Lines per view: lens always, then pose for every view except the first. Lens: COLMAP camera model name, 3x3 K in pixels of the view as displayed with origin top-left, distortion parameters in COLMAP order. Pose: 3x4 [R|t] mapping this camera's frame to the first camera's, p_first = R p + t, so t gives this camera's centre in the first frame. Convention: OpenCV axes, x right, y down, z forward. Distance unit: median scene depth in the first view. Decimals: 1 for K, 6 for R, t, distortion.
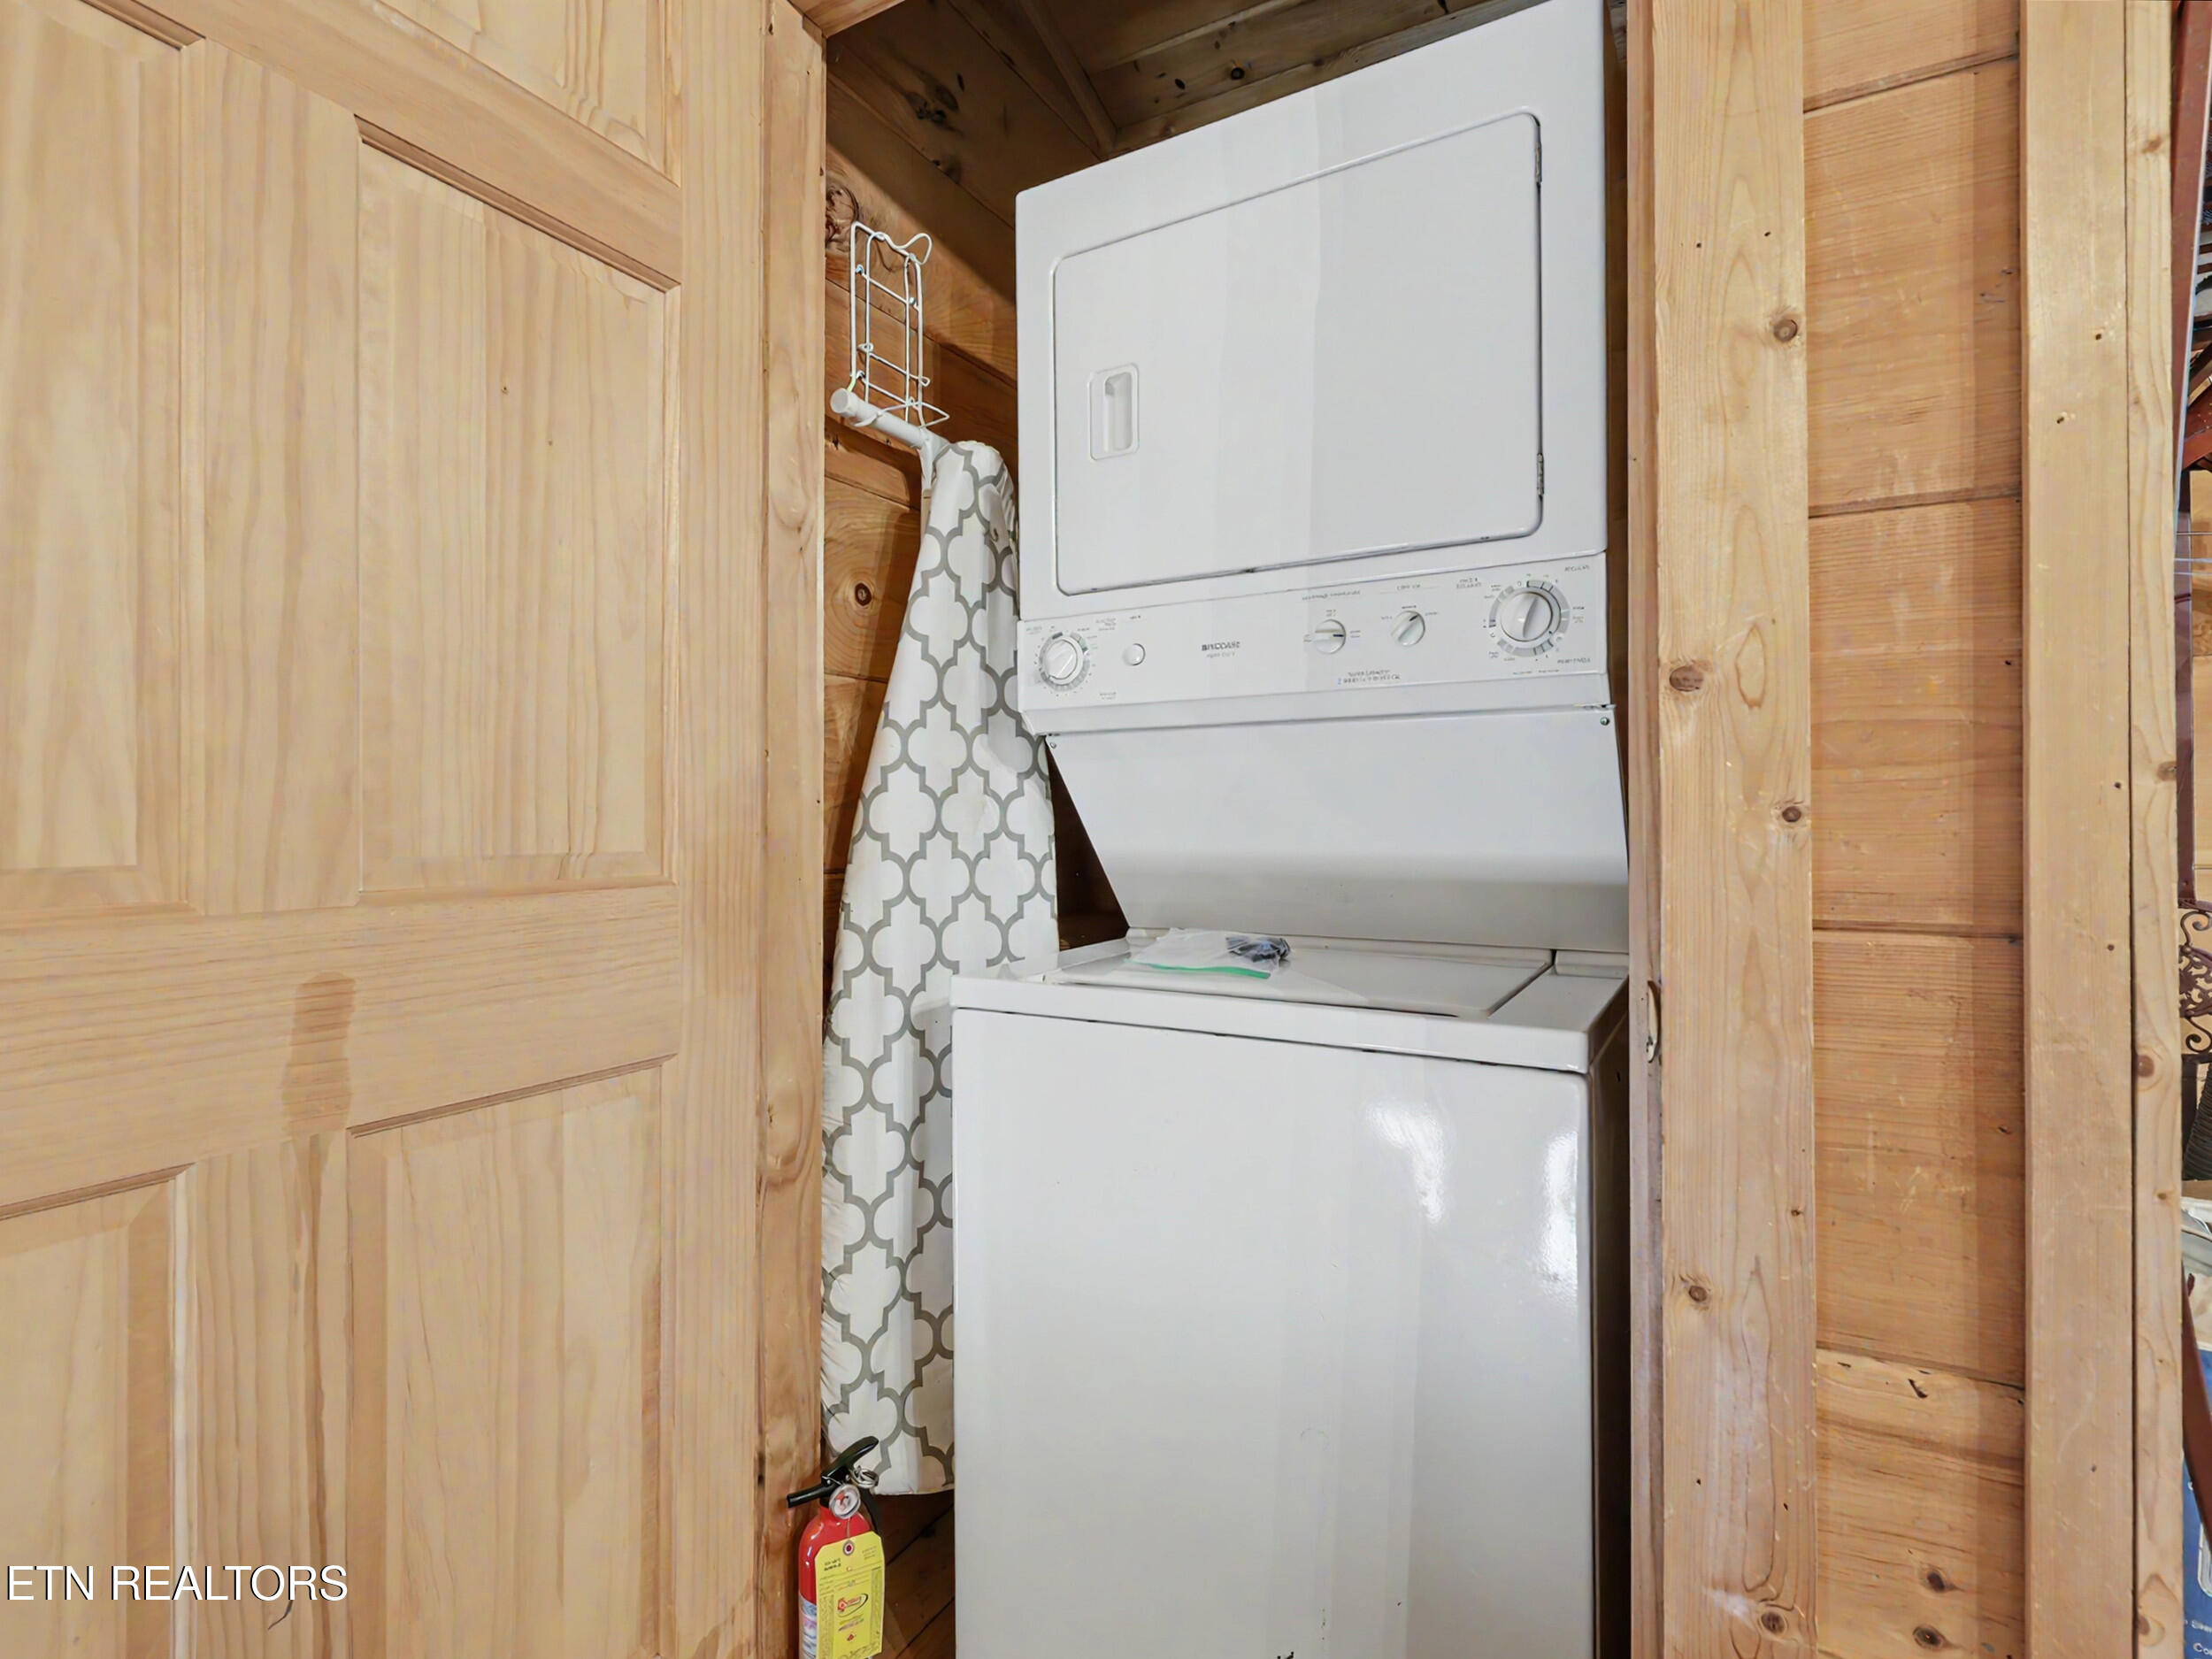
lens RADIAL K [[1113.2, 0, 1102.6], [0, 1113.2, 831.6], [0, 0, 1]] dist [0.002888, 0.000474]
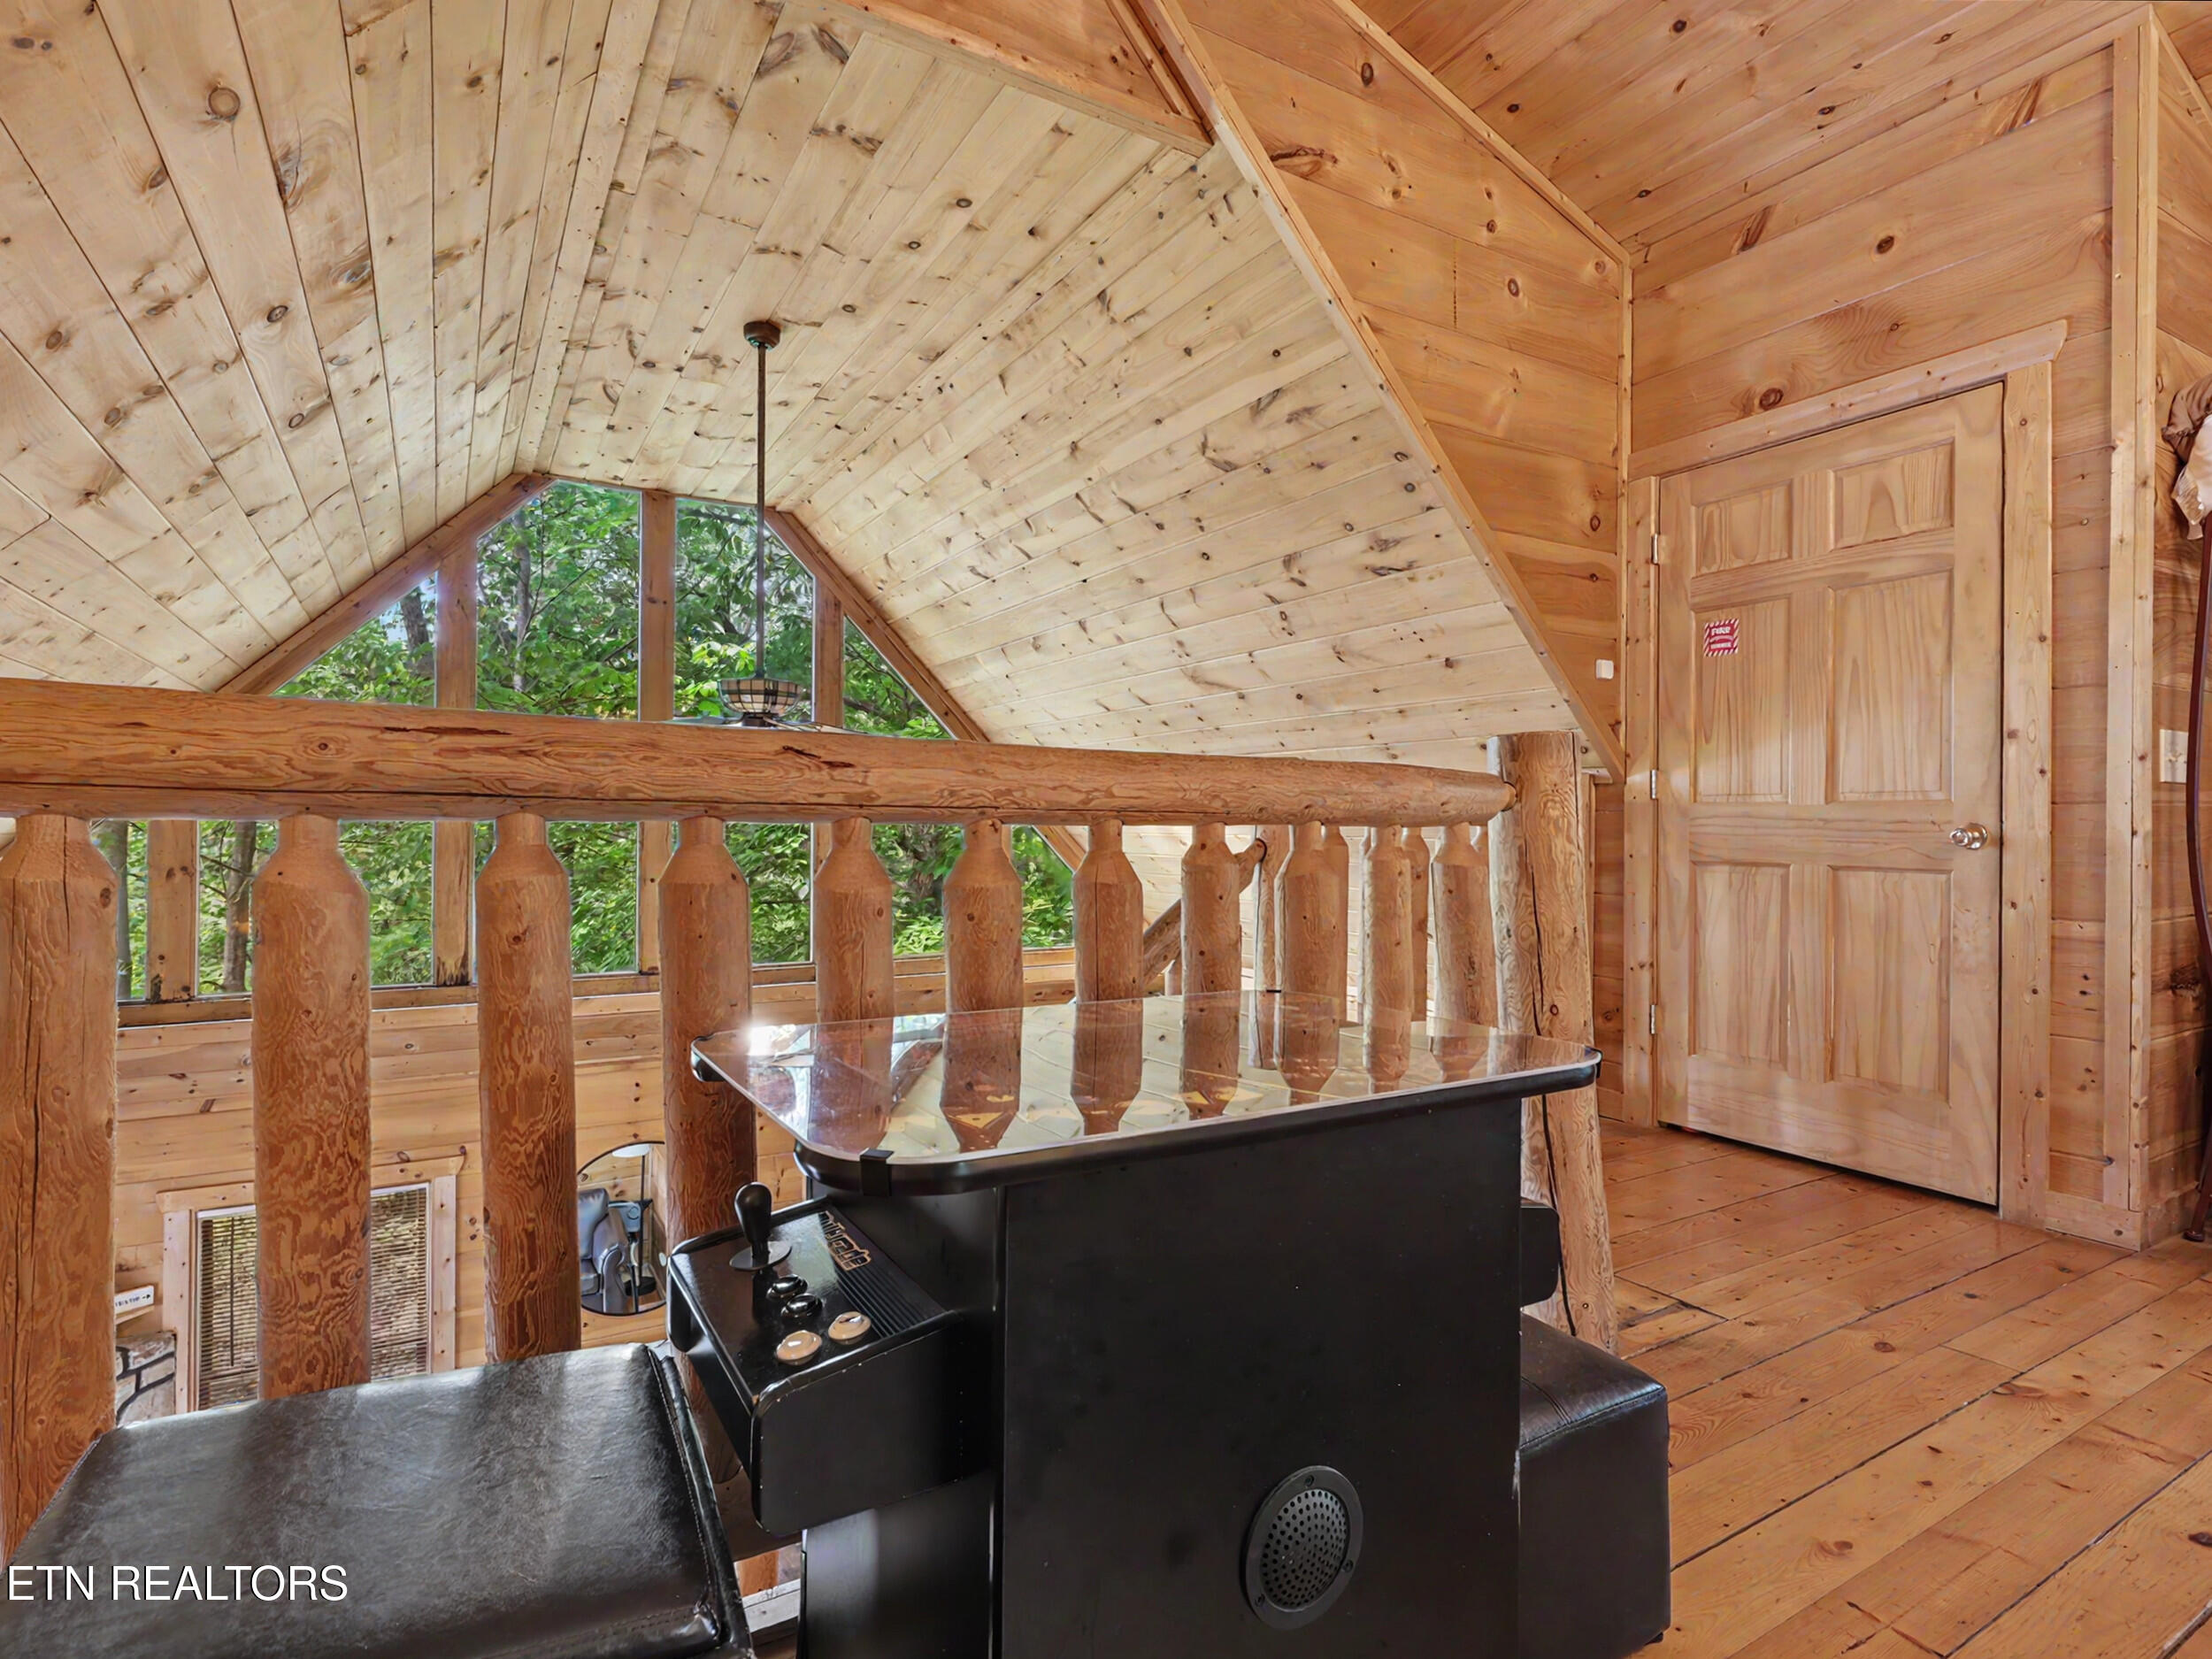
lens RADIAL K [[1113.2, 0, 1102.1], [0, 1113.2, 822.3], [0, 0, 1]] dist [0.002888, 0.000474]
pose [[0.866279, -0.002609, -0.499553, -0.226225], [0.002571, 0.999996, -0.000764, 0.142791], [0.499553, -0.000623, 0.866283, -3.704100]]
